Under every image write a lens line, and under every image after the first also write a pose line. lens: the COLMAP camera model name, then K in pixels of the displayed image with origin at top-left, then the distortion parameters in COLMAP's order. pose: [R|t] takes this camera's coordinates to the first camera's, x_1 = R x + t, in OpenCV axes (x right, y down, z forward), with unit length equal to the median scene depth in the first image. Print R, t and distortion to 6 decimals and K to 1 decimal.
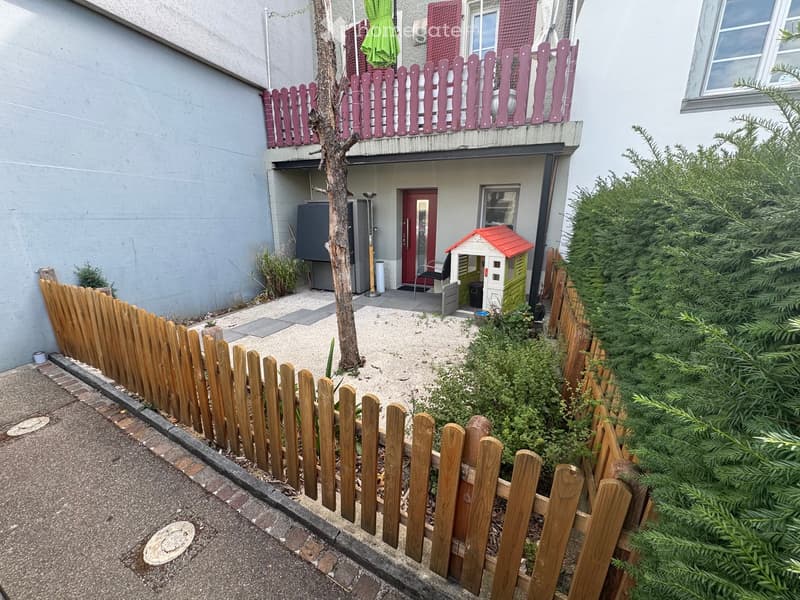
lens RADIAL K [[319.2, 0, 399.5], [0, 319.2, 309.6], [0, 0, 1]] dist [-0.016995, -0.000081]
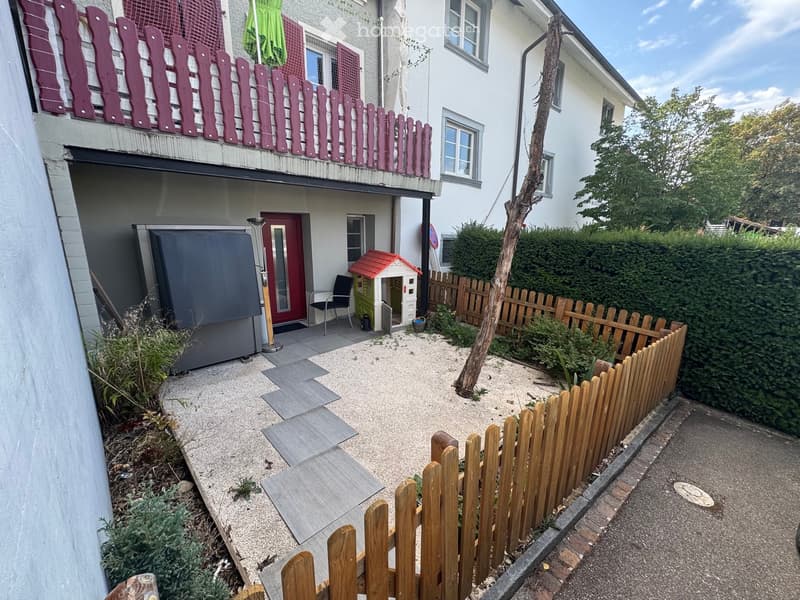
lens RADIAL K [[328.8, 0, 399.9], [0, 328.8, 303.7], [0, 0, 1]] dist [-0.000707, -0.000338]
pose [[0.385882, -0.213086, 0.897602, -0.863370], [0.254272, 0.959840, 0.118549, -0.217008], [-0.886815, 0.182489, 0.424566, 0.500335]]
